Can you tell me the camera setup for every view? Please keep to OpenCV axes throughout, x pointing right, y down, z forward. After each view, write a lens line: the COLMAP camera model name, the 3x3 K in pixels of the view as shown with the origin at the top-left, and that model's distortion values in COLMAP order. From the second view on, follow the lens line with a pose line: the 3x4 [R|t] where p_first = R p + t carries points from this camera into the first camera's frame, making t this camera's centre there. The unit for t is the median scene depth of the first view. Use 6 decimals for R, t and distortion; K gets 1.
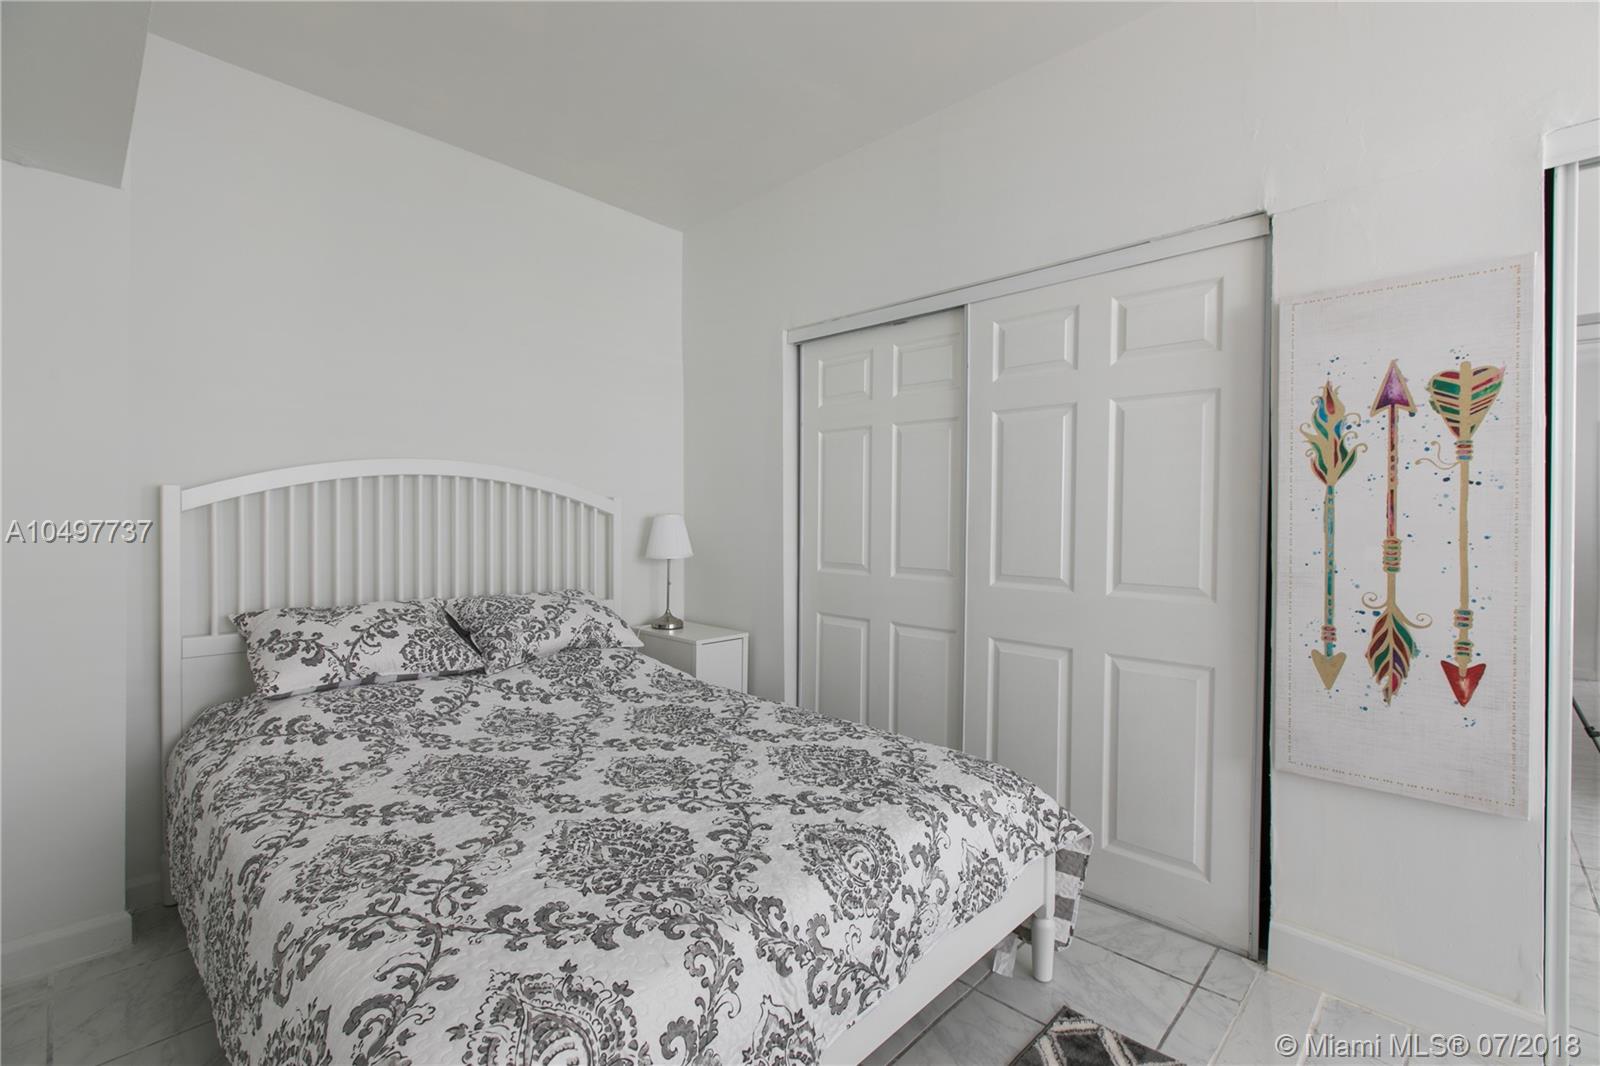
lens RADIAL K [[710.5, 0, 794.4], [0, 710.5, 524.6], [0, 0, 1]] dist [0.004681, 0.000181]
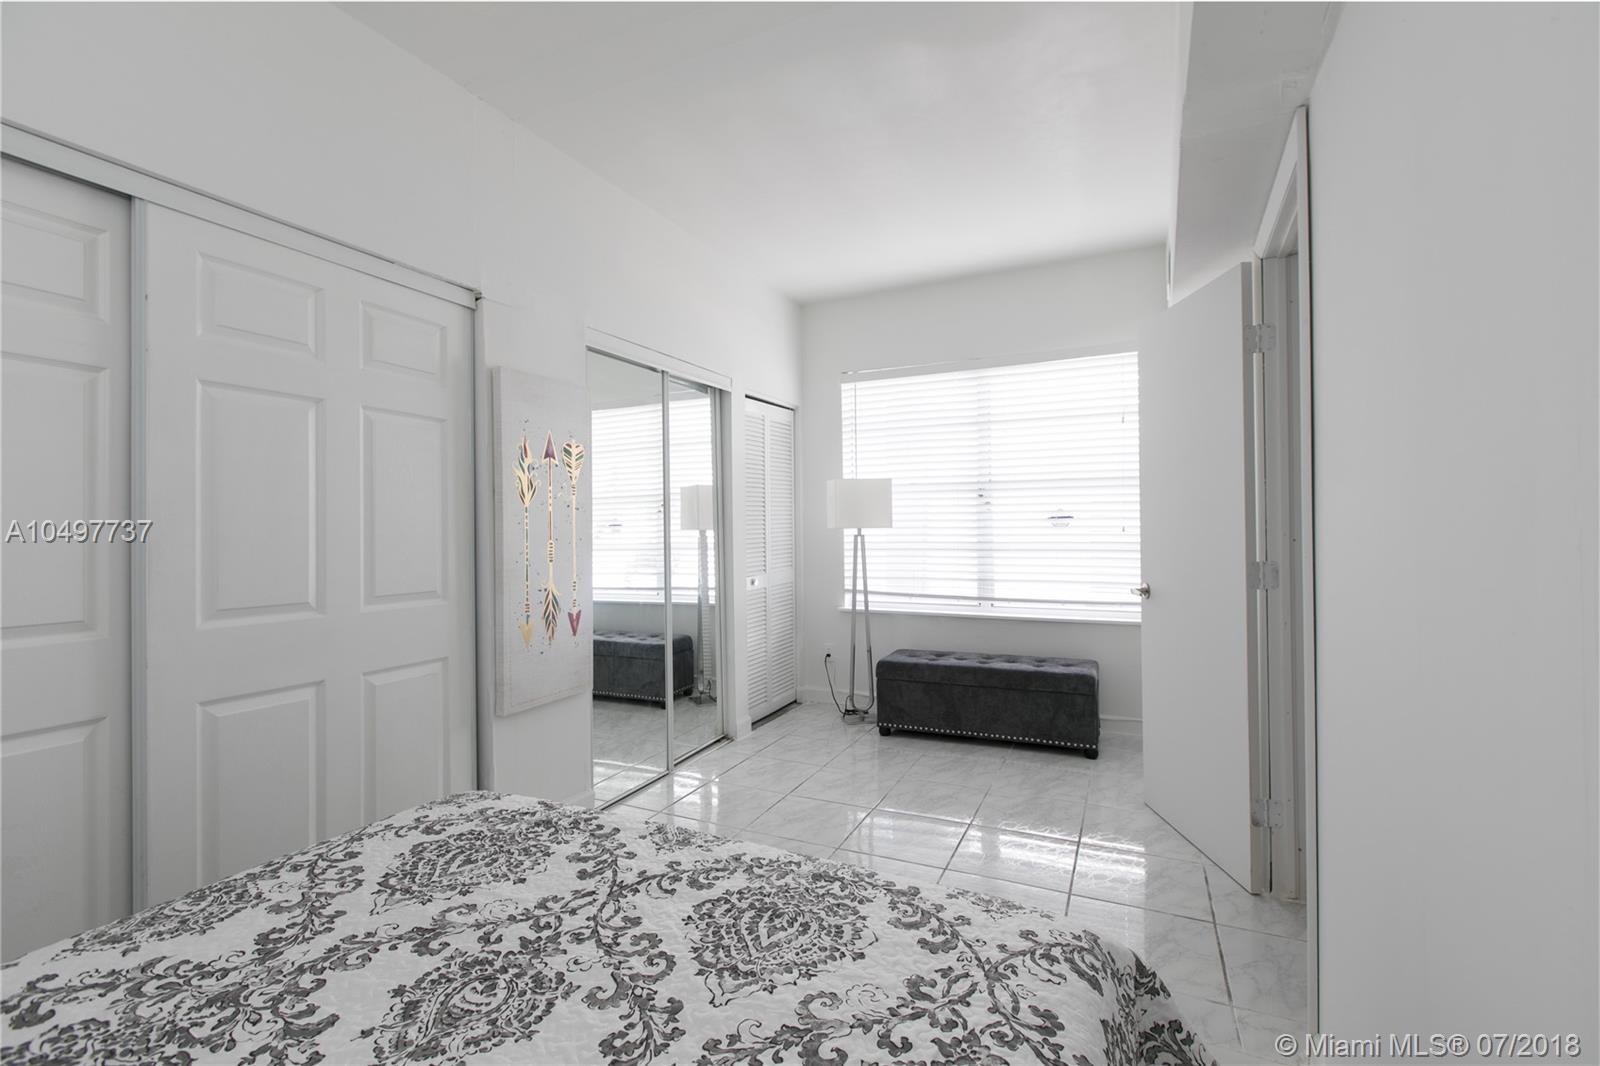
lens RADIAL K [[710.5, 0, 794.4], [0, 710.5, 524.6], [0, 0, 1]] dist [0.004681, 0.000181]
pose [[-0.315250, 0.002418, 0.949006, -0.840854], [0.010859, 0.999940, 0.001060, -0.014968], [-0.948947, 0.010640, -0.315257, 0.985225]]
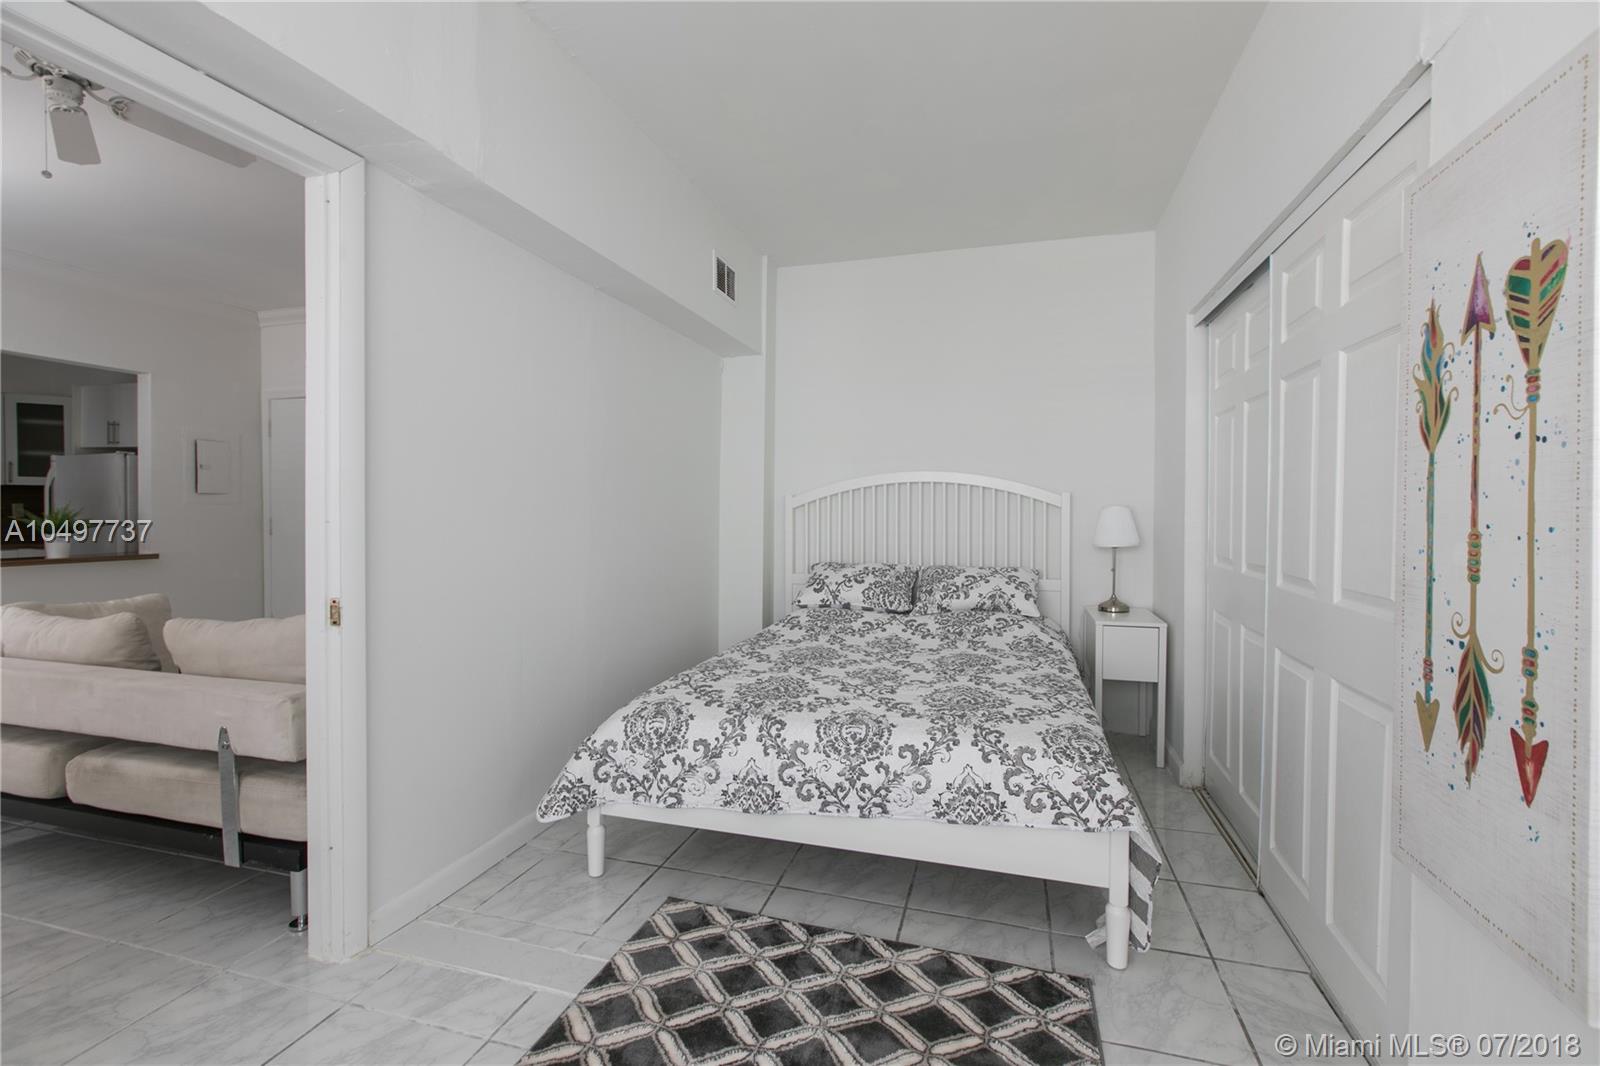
lens RADIAL K [[710.5, 0, 794.4], [0, 710.5, 524.6], [0, 0, 1]] dist [0.004681, 0.000181]
pose [[0.452787, 0.009543, -0.891568, 1.136923], [-0.002578, 0.999953, 0.009393, 0.009138], [0.891615, -0.001954, 0.452790, 0.156304]]
